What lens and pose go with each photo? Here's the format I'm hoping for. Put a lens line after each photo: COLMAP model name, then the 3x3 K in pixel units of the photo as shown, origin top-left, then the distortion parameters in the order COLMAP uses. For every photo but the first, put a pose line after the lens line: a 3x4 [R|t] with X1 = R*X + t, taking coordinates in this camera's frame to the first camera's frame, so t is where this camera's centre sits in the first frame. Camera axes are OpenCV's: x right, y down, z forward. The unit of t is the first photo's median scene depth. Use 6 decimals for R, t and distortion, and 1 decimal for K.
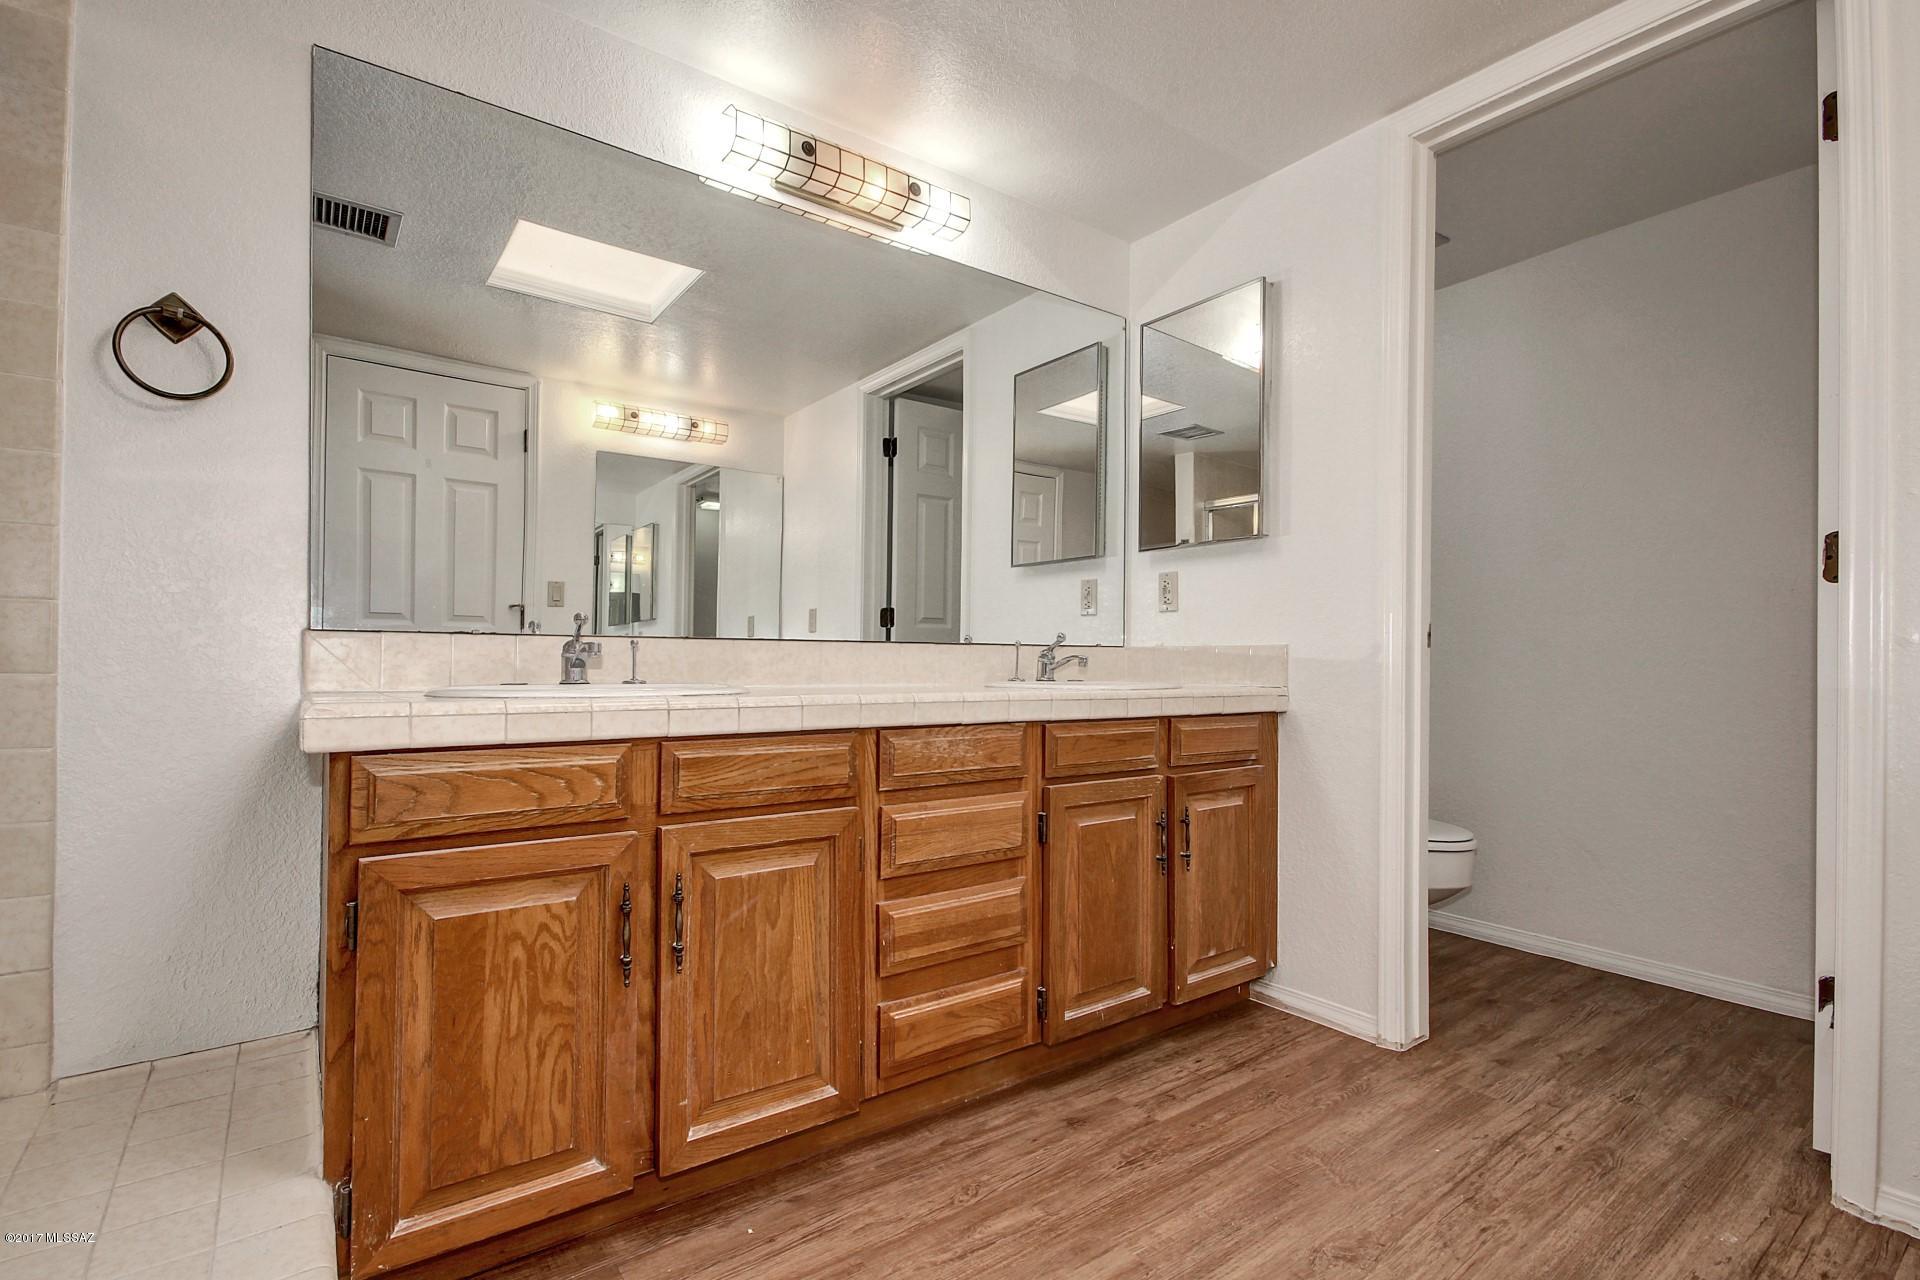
lens RADIAL K [[897.4, 0, 970.9], [0, 897.4, 645.6], [0, 0, 1]] dist [0.018822, -0.000907]
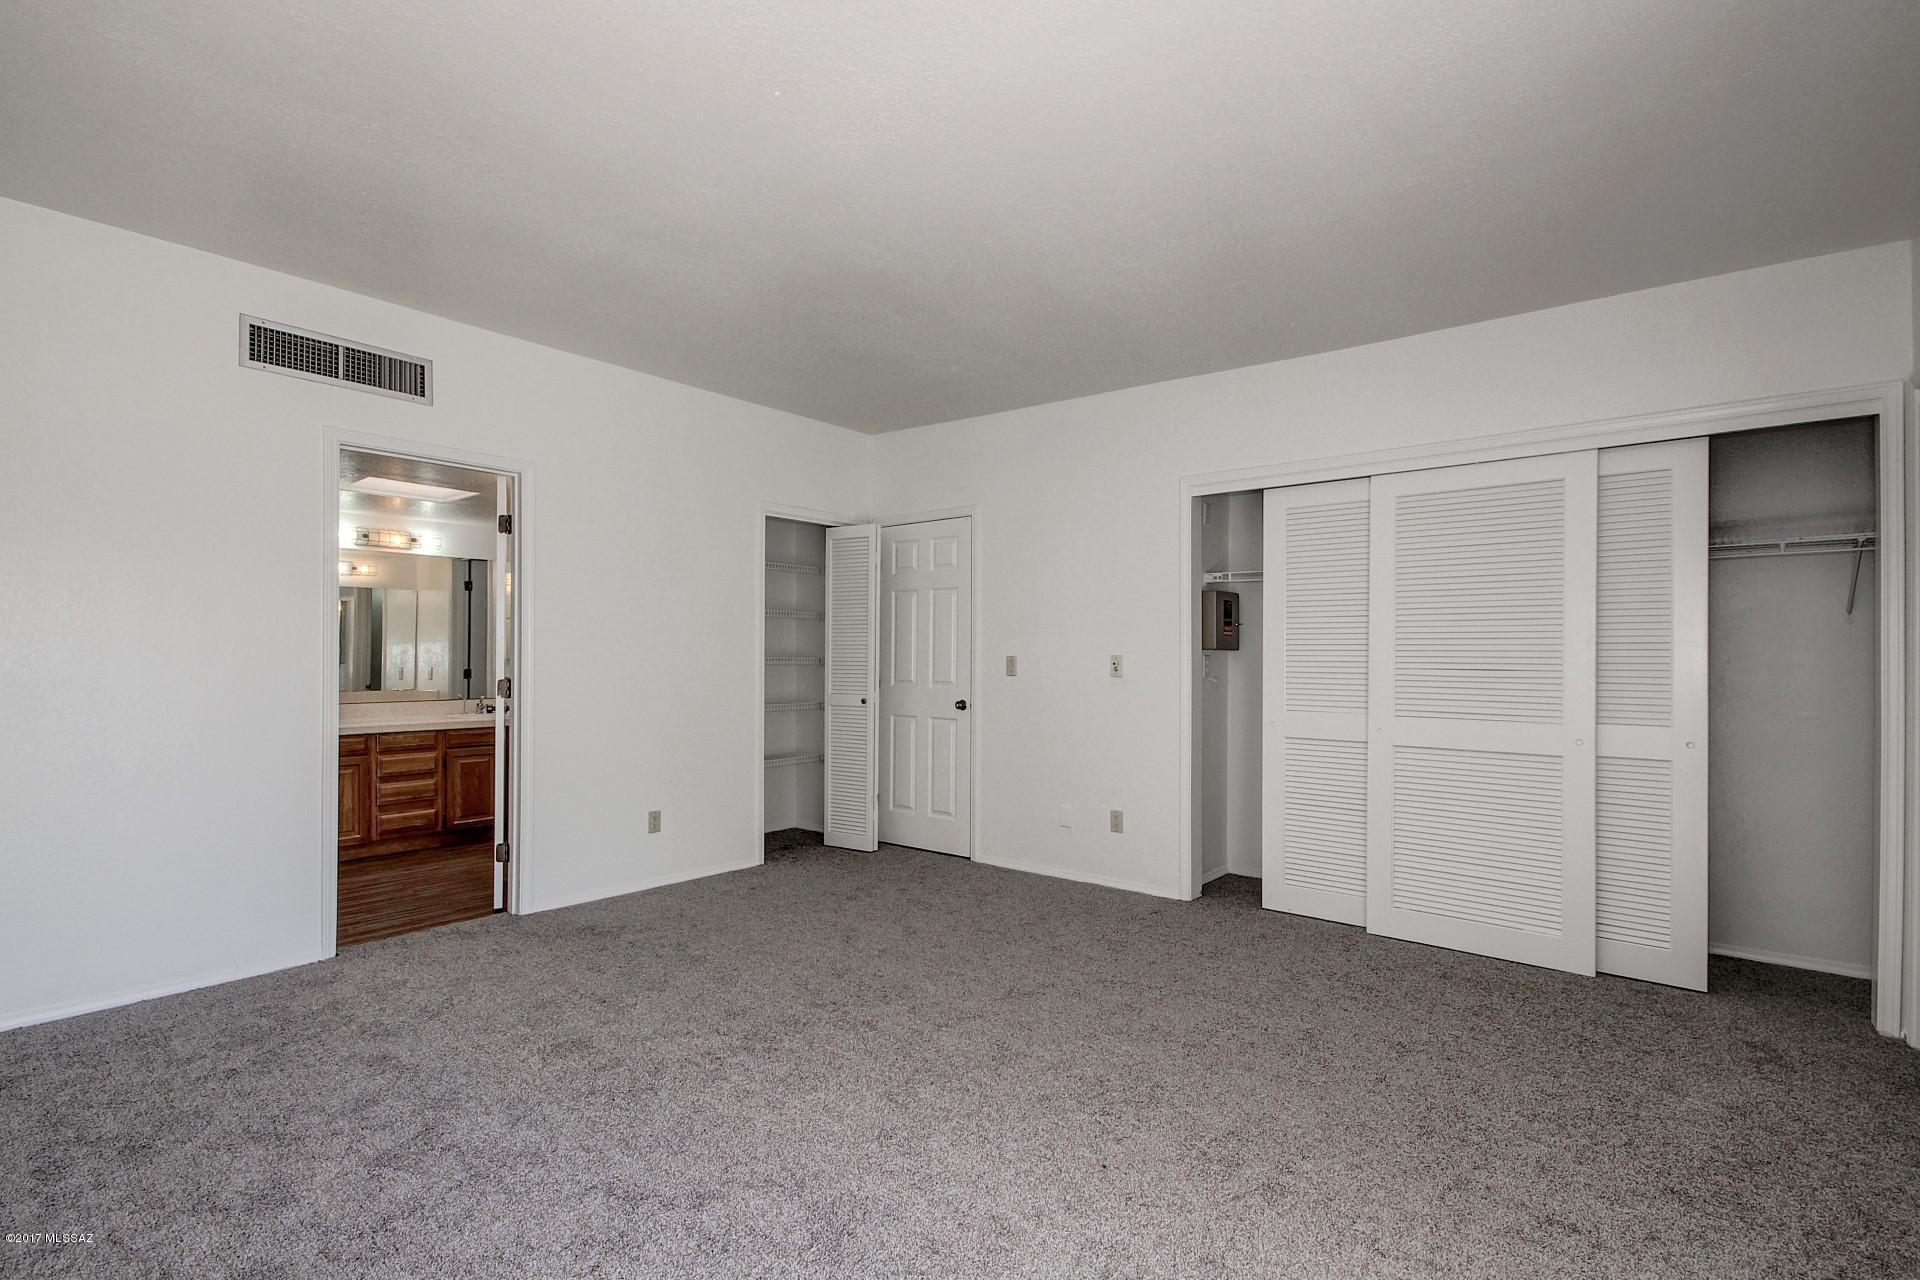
lens RADIAL K [[897.4, 0, 954.0], [0, 897.4, 651.5], [0, 0, 1]] dist [0.018822, -0.000907]
pose [[0.976902, -0.006077, 0.213599, 1.149338], [0.004174, 0.999947, 0.009358, -0.211736], [-0.213645, -0.008251, 0.976877, -2.477695]]
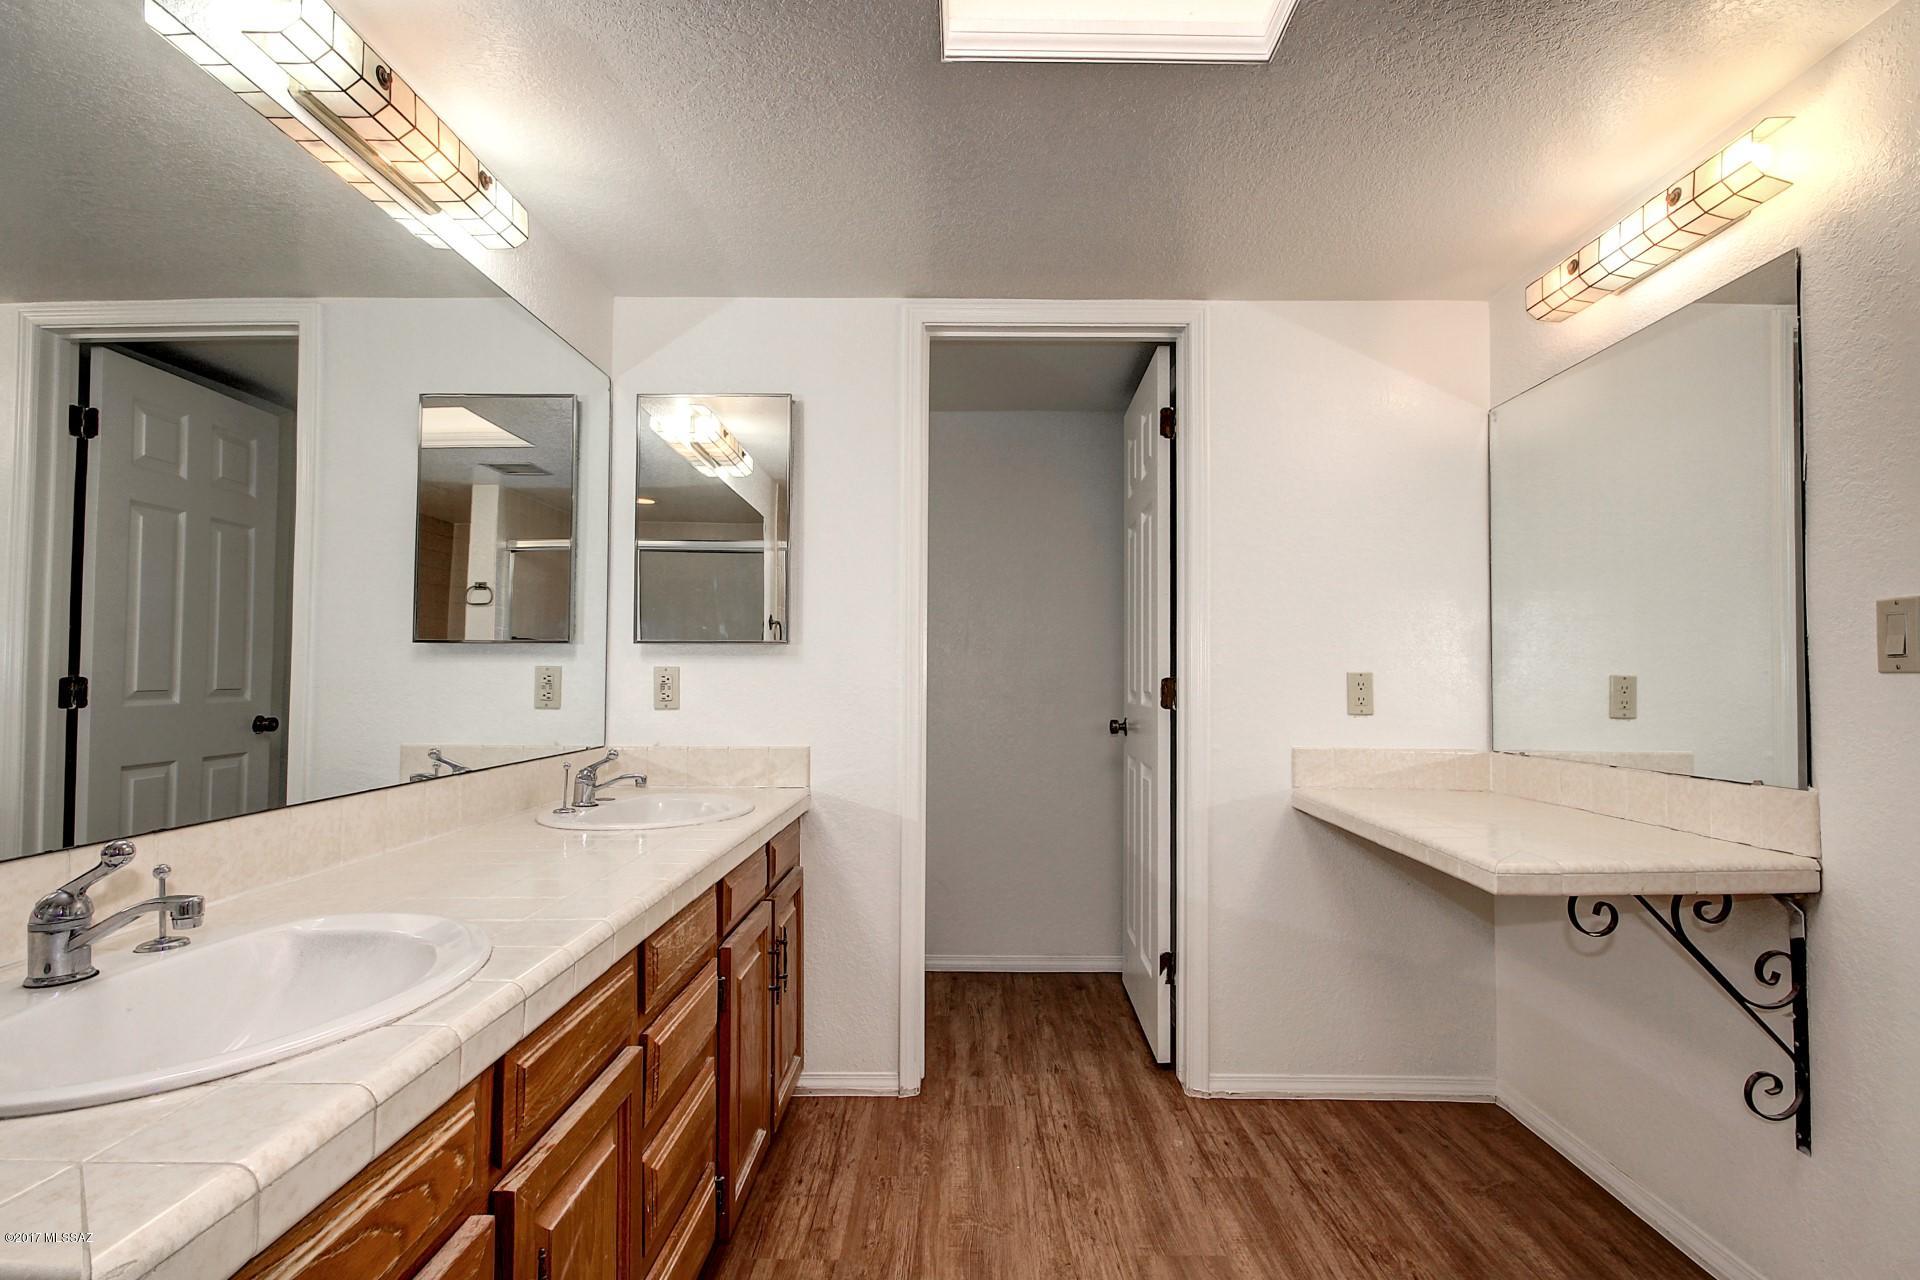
lens RADIAL K [[897.4, 0, 971.9], [0, 897.4, 654.6], [0, 0, 1]] dist [0.018822, -0.000907]
pose [[0.611827, 0.018099, 0.790784, -0.480245], [-0.010493, 0.999836, -0.014765, -0.123409], [-0.790922, 0.000736, 0.611917, 0.256859]]
